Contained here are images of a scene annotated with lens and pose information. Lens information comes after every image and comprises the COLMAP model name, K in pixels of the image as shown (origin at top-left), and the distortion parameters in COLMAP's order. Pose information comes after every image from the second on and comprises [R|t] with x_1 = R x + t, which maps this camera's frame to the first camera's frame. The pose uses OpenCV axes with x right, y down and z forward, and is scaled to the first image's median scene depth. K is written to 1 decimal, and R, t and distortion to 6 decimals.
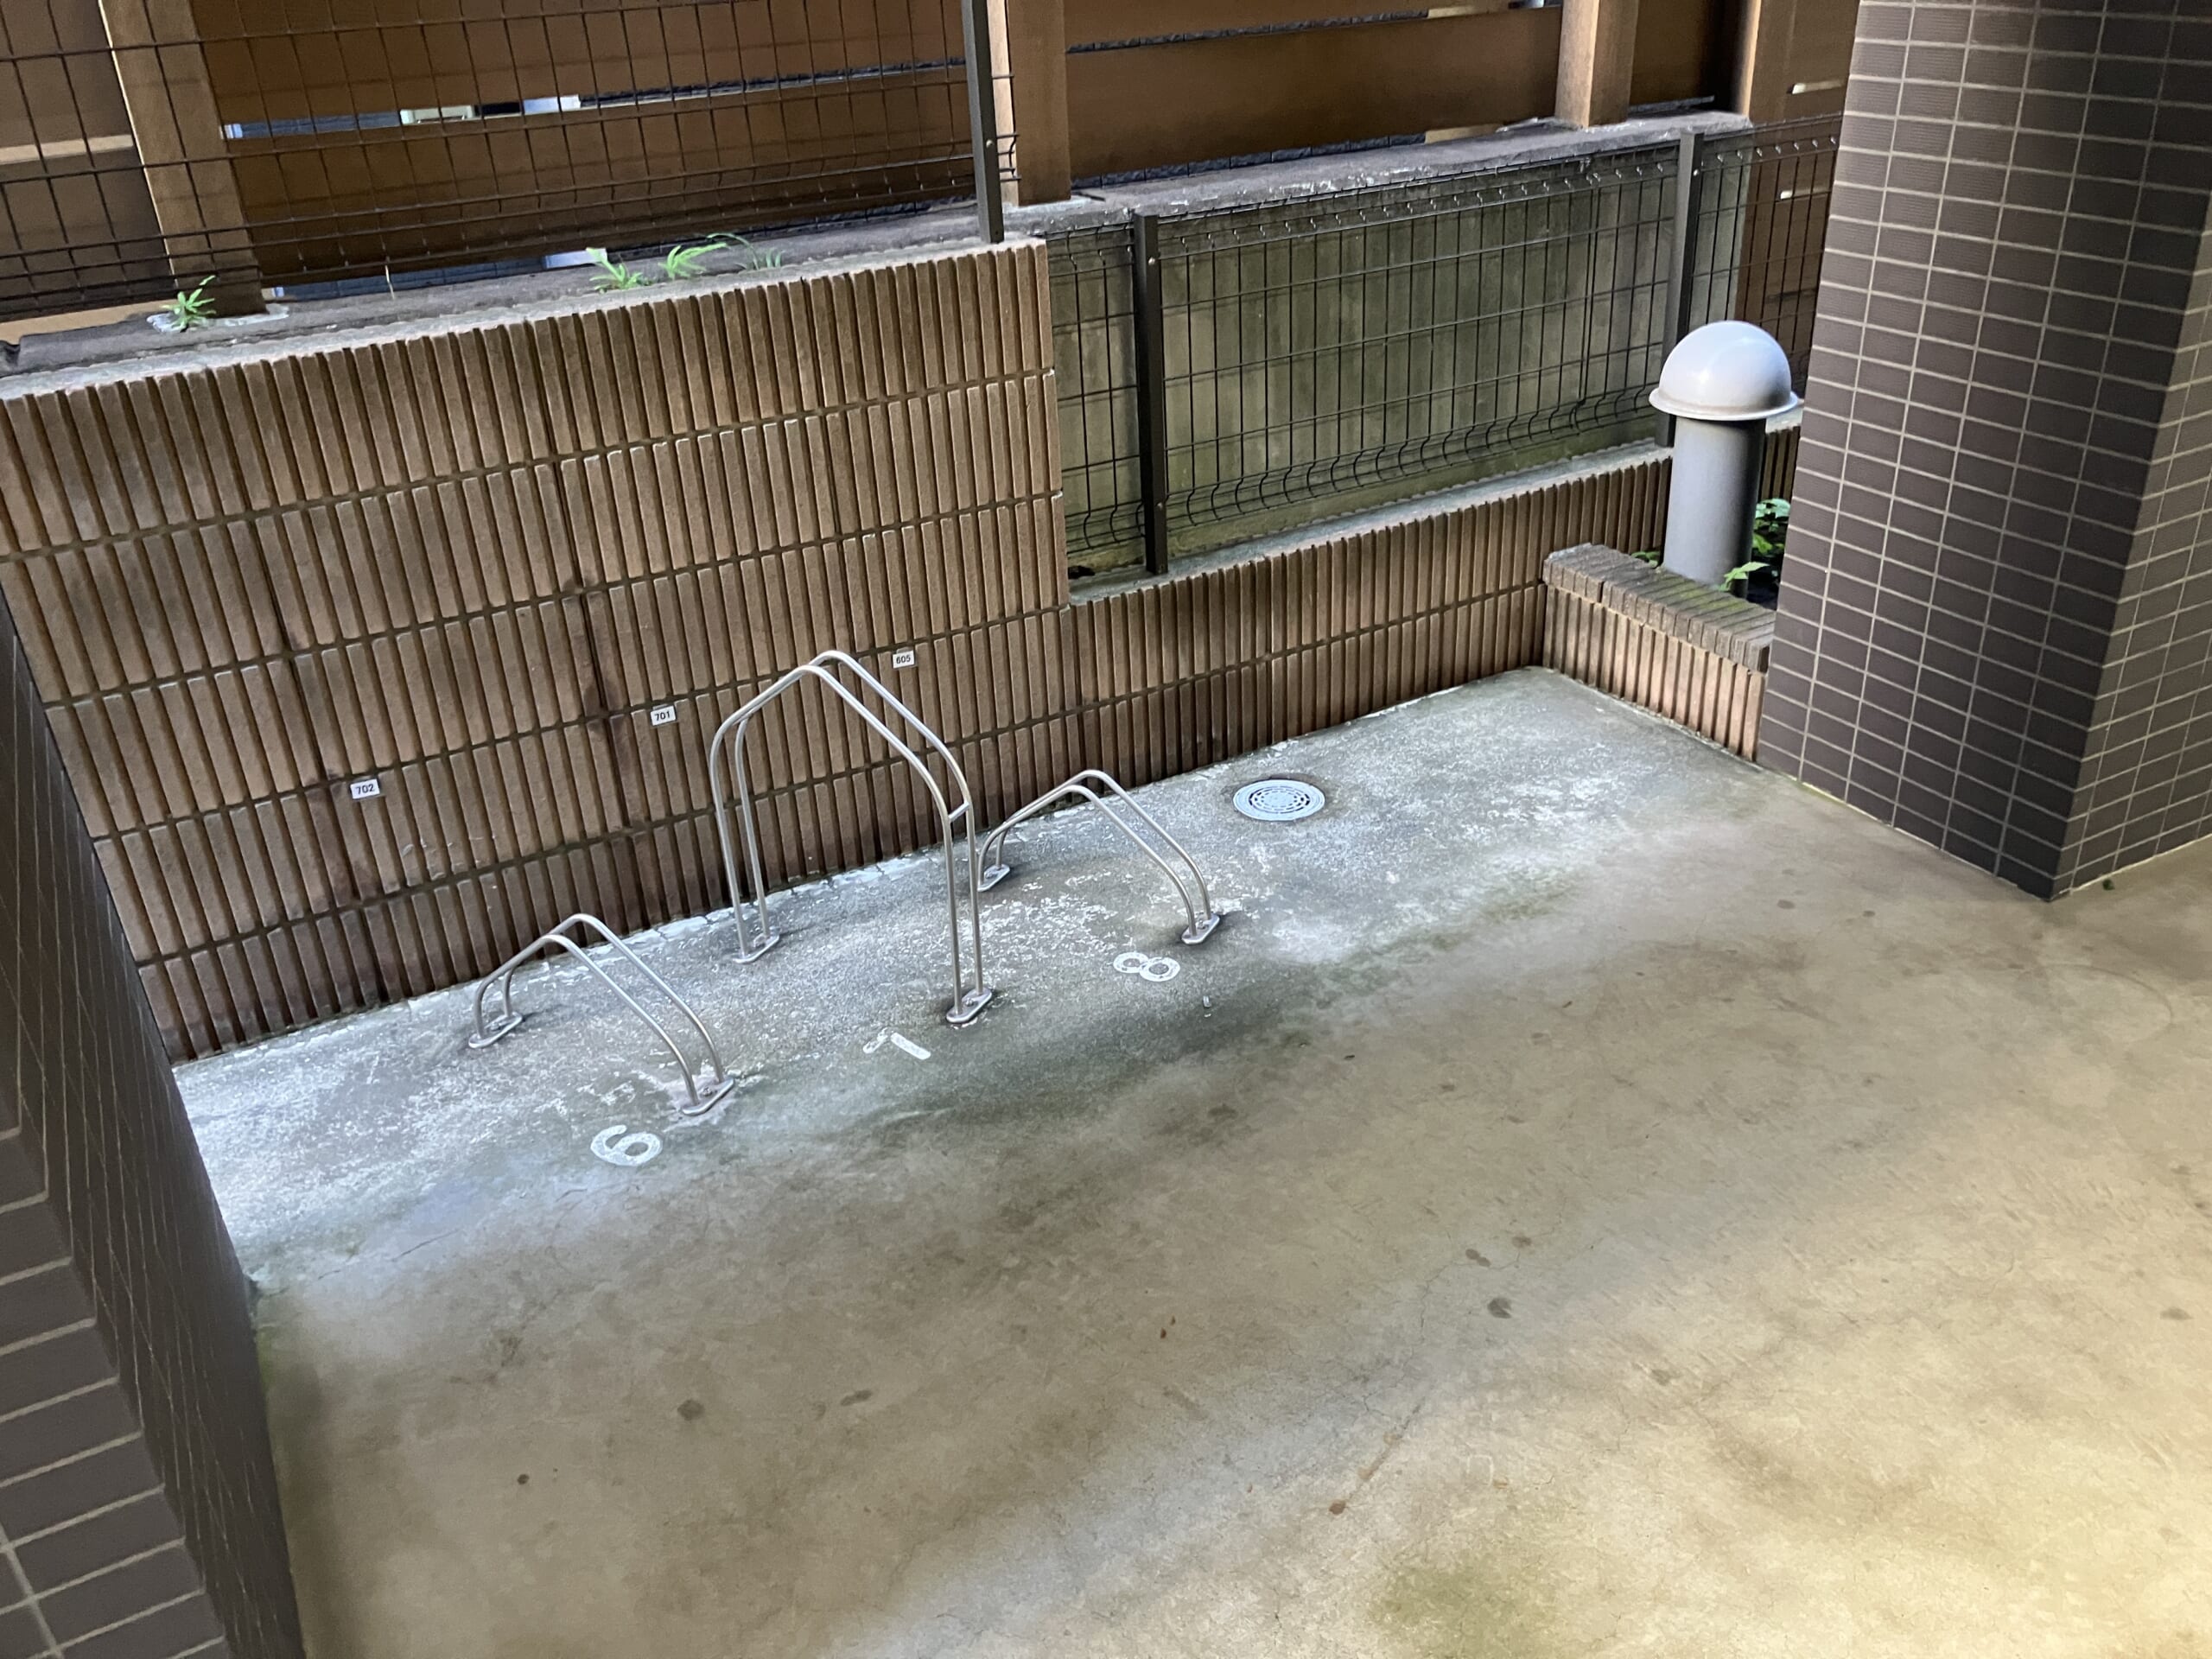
lens RADIAL K [[1801.8, 0, 1106.0], [0, 1801.8, 829.5], [0, 0, 1]] dist [0.004838, -0.011707]
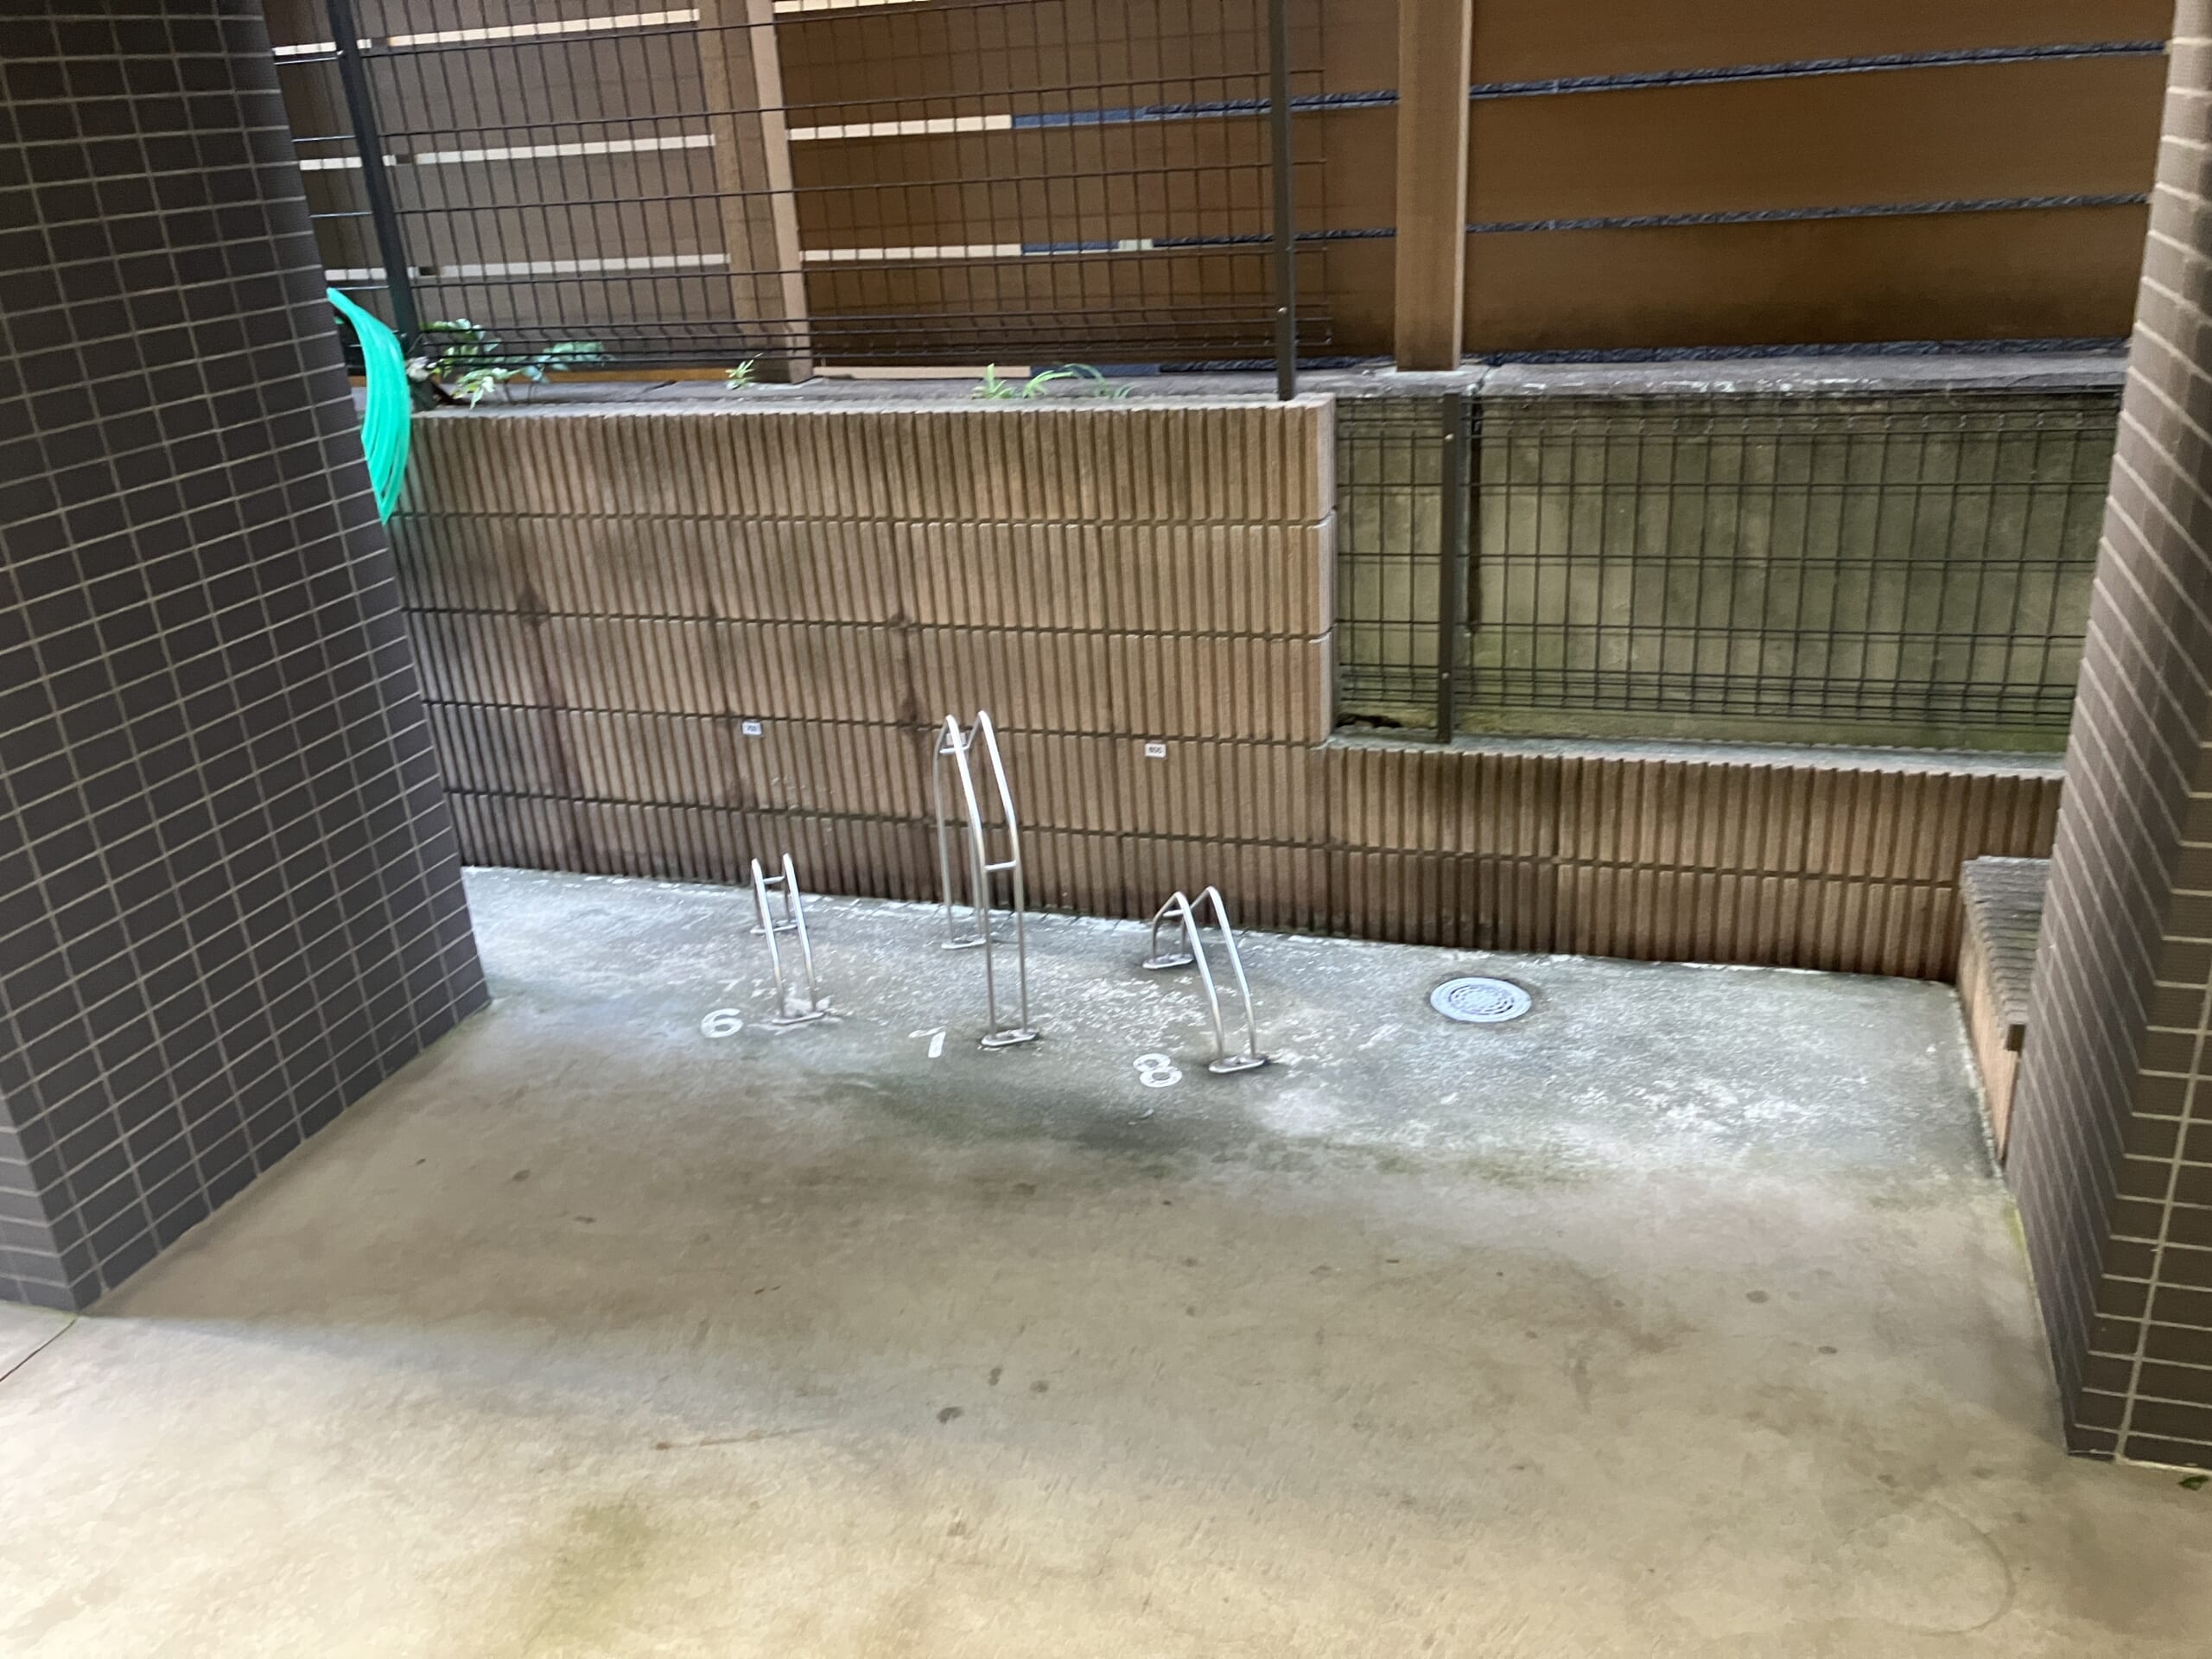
lens RADIAL K [[1798.2, 0, 1058.8], [0, 1798.2, 856.5], [0, 0, 1]] dist [0.079030, -0.162284]
pose [[0.671410, 0.293701, -0.680403, 0.666225], [-0.313960, 0.944382, 0.097840, -0.129228], [0.671296, 0.147929, 0.726277, 0.157637]]
